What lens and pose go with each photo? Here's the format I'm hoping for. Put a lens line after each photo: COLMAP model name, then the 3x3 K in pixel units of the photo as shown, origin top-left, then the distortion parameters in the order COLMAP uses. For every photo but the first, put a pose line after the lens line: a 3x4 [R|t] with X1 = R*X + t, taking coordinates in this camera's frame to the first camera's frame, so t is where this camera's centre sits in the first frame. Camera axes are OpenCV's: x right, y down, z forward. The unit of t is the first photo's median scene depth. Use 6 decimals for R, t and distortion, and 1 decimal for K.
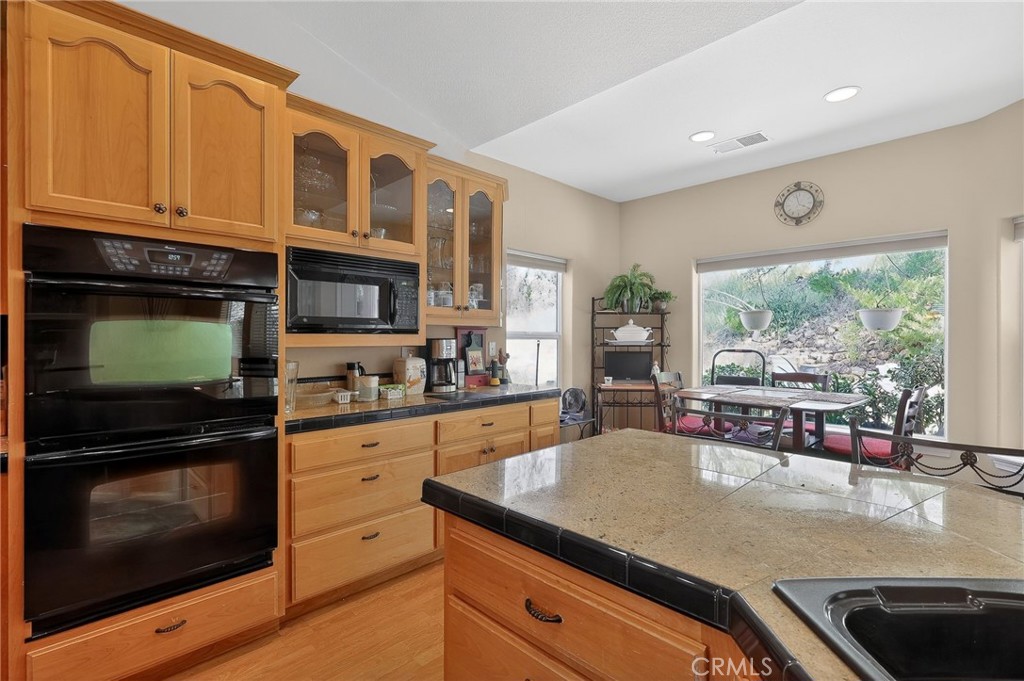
lens RADIAL K [[465.1, 0, 513.5], [0, 465.1, 339.2], [0, 0, 1]] dist [0.005054, -0.000479]
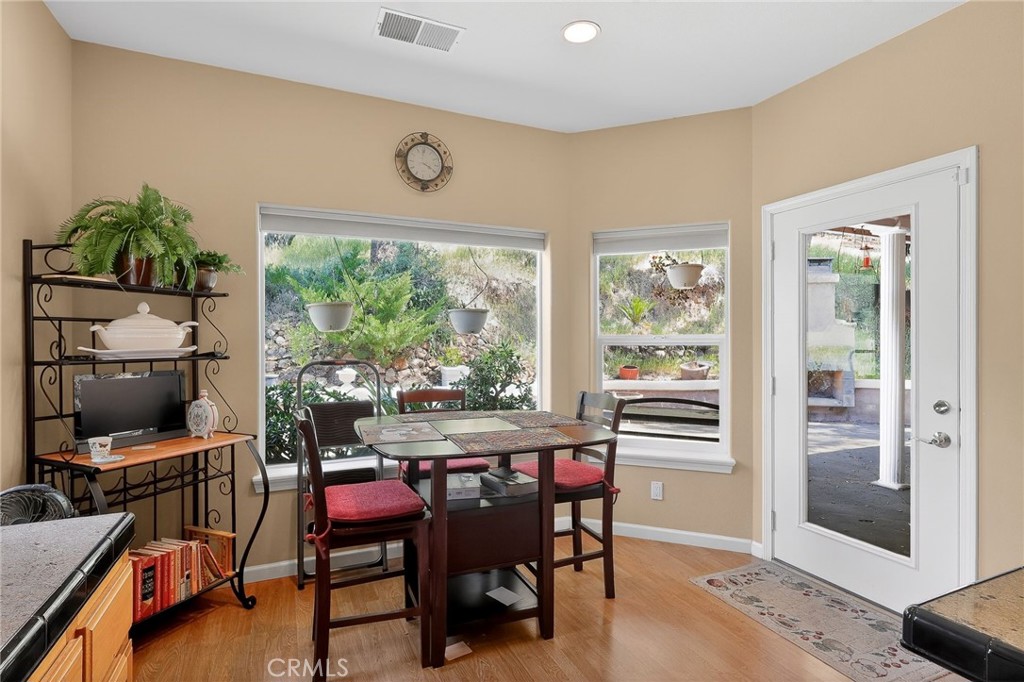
lens RADIAL K [[503.4, 0, 512.6], [0, 503.4, 340.2], [0, 0, 1]] dist [0.001379, -0.000445]
pose [[0.358105, -0.004952, 0.933668, -0.084290], [0.010206, 0.999947, 0.001389, -0.002512], [-0.933626, 0.009032, 0.358136, 0.493703]]
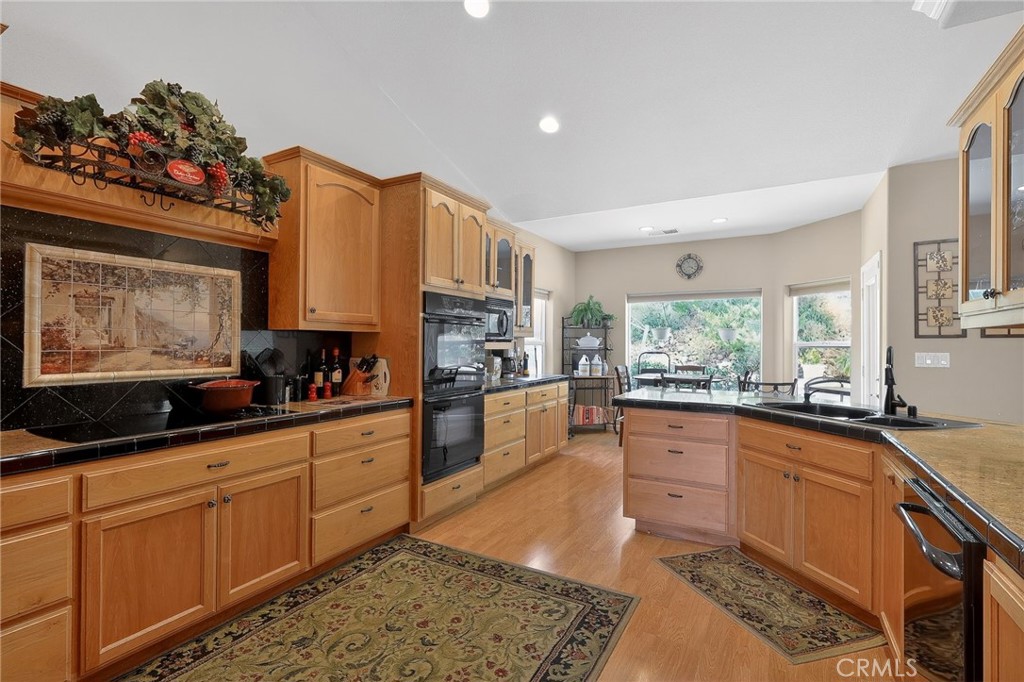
lens RADIAL K [[465.1, 0, 513.8], [0, 465.1, 341.3], [0, 0, 1]] dist [0.005054, -0.000479]
pose [[0.960682, 0.004331, 0.277617, -0.409863], [-0.001631, 0.999949, -0.009957, 0.002034], [-0.277646, 0.009113, 0.960640, -0.390749]]
